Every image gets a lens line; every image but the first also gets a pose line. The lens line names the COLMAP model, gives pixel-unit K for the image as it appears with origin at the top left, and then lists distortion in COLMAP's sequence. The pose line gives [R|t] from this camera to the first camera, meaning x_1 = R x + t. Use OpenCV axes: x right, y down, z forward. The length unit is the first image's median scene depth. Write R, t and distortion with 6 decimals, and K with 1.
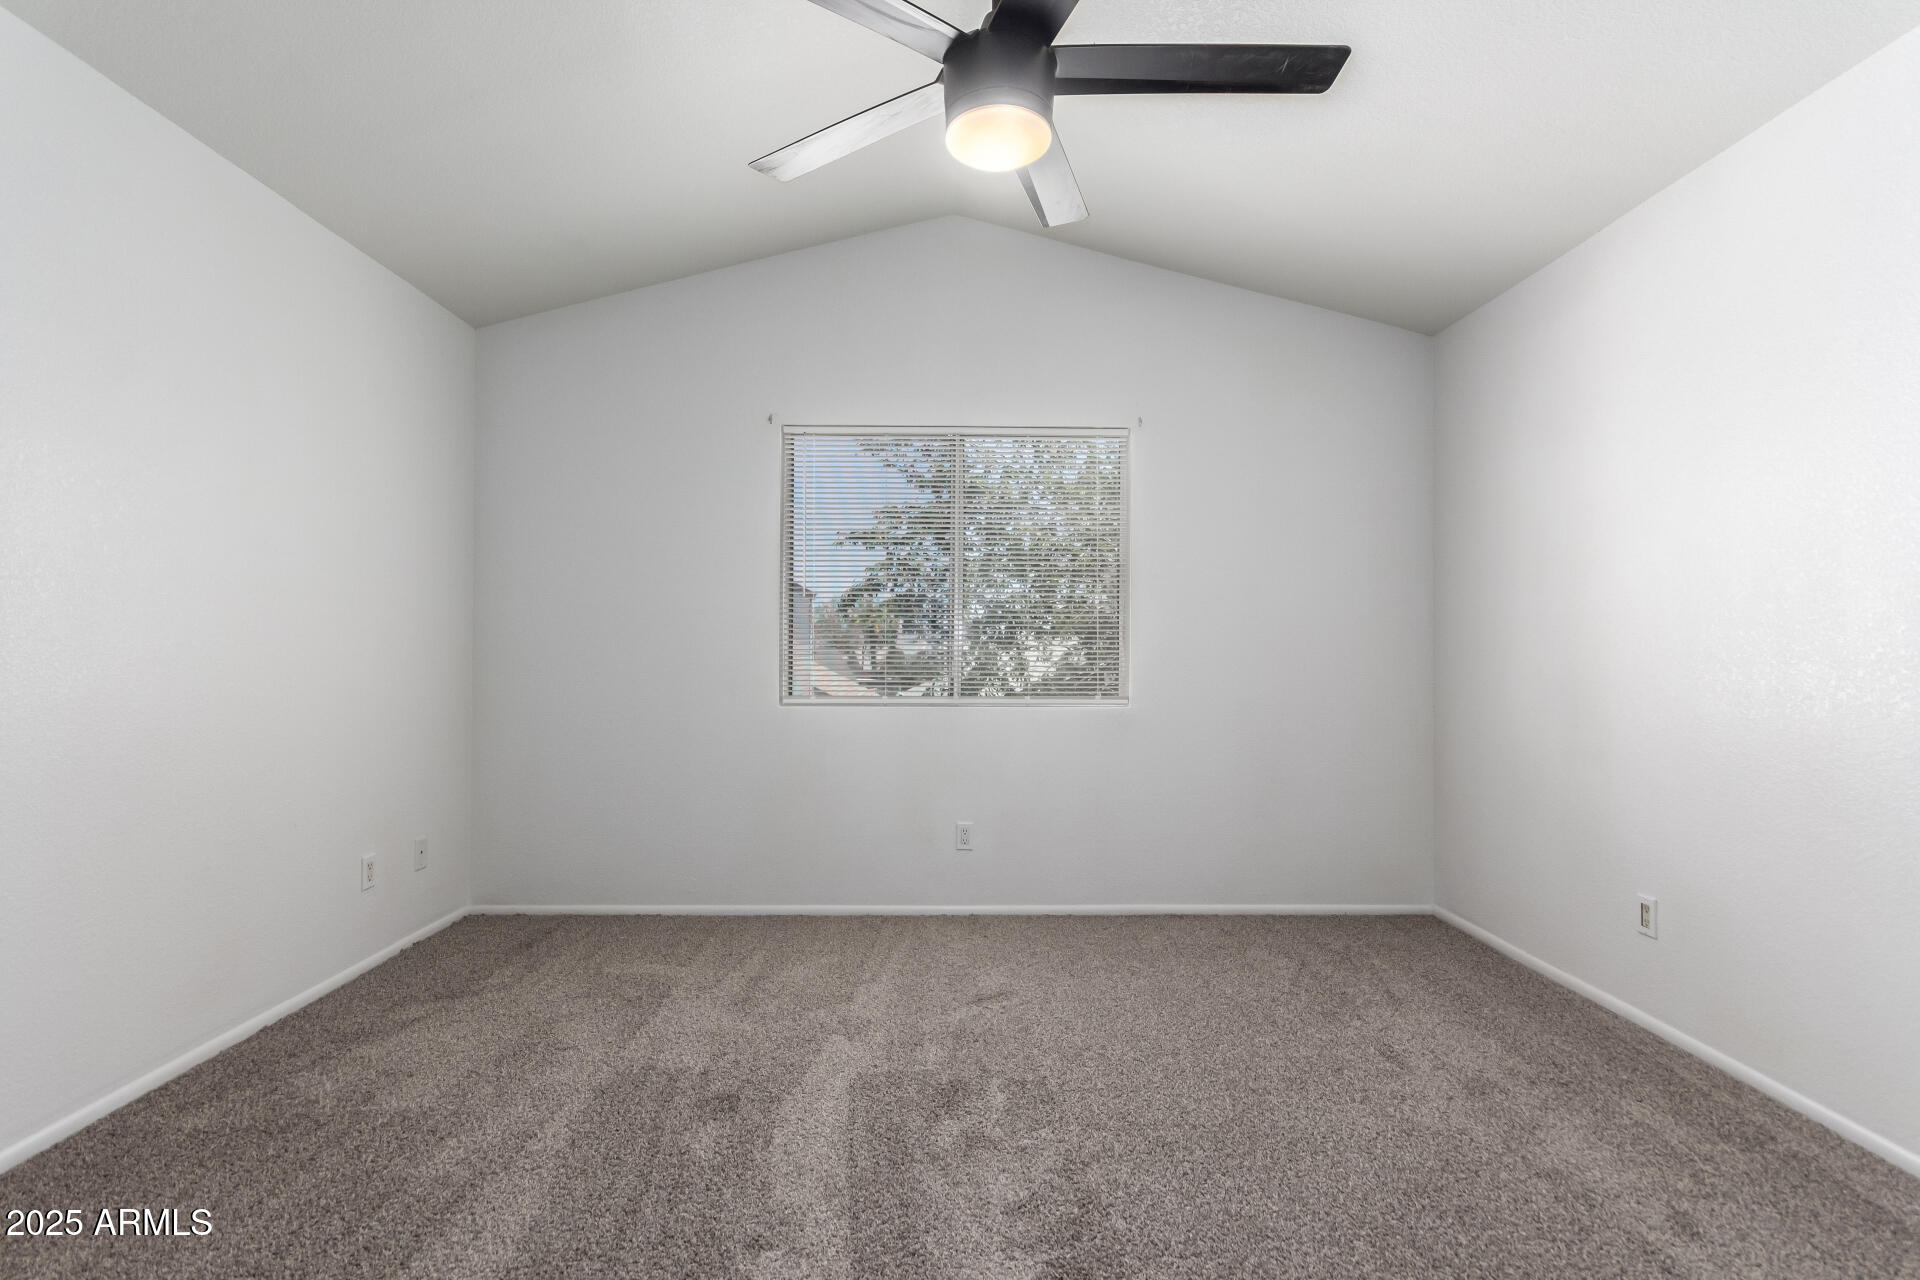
lens RADIAL K [[889.2, 0, 960.6], [0, 889.2, 642.4], [0, 0, 1]] dist [0.003120, 0.002593]
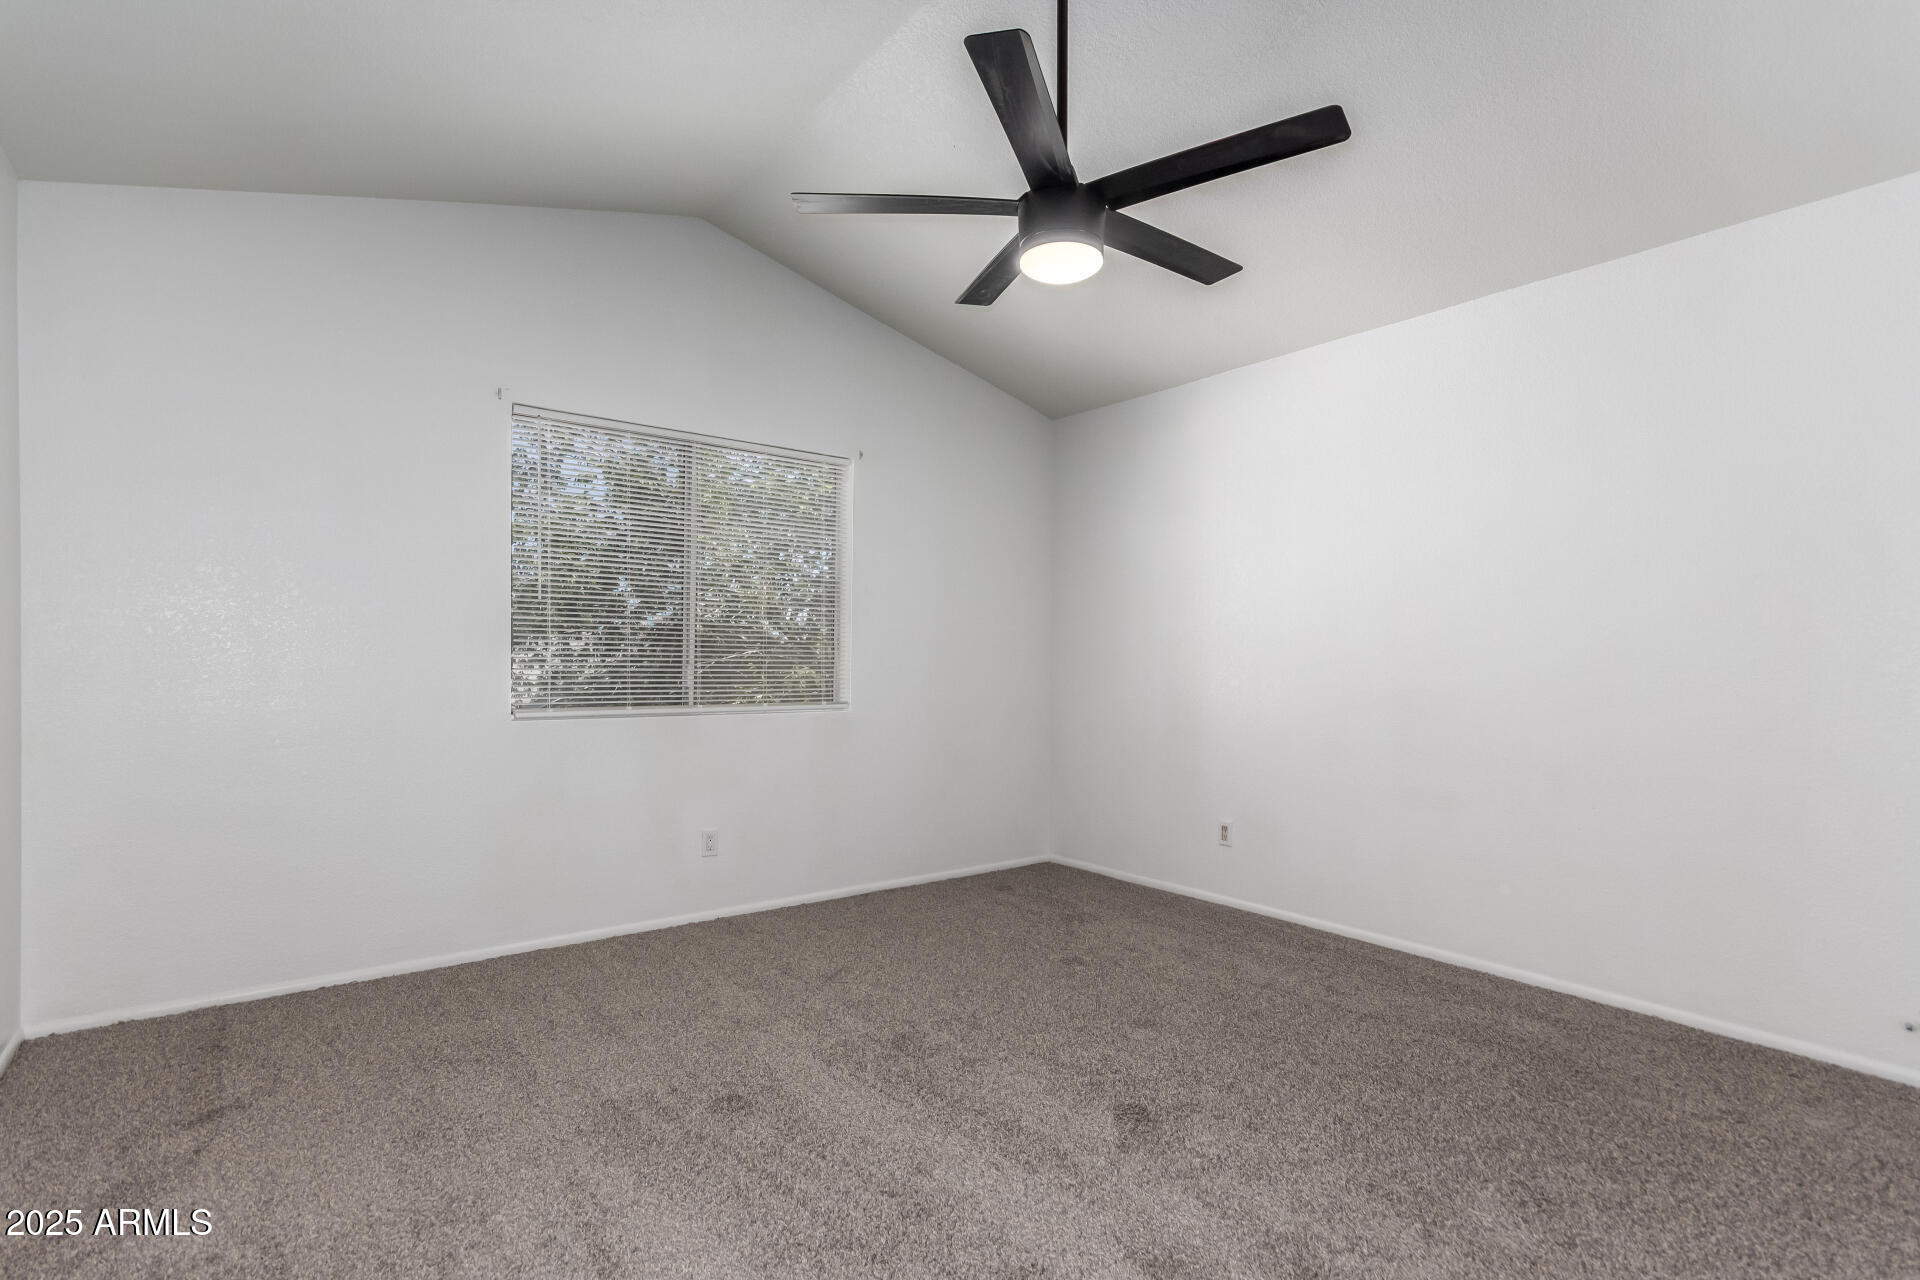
lens RADIAL K [[889.2, 0, 986.0], [0, 889.2, 663.7], [0, 0, 1]] dist [0.003120, 0.002593]
pose [[0.803079, 0.001585, 0.595871, -0.416960], [-0.013100, 0.999802, 0.014997, -0.006212], [-0.595729, -0.019850, 0.802940, 0.006915]]
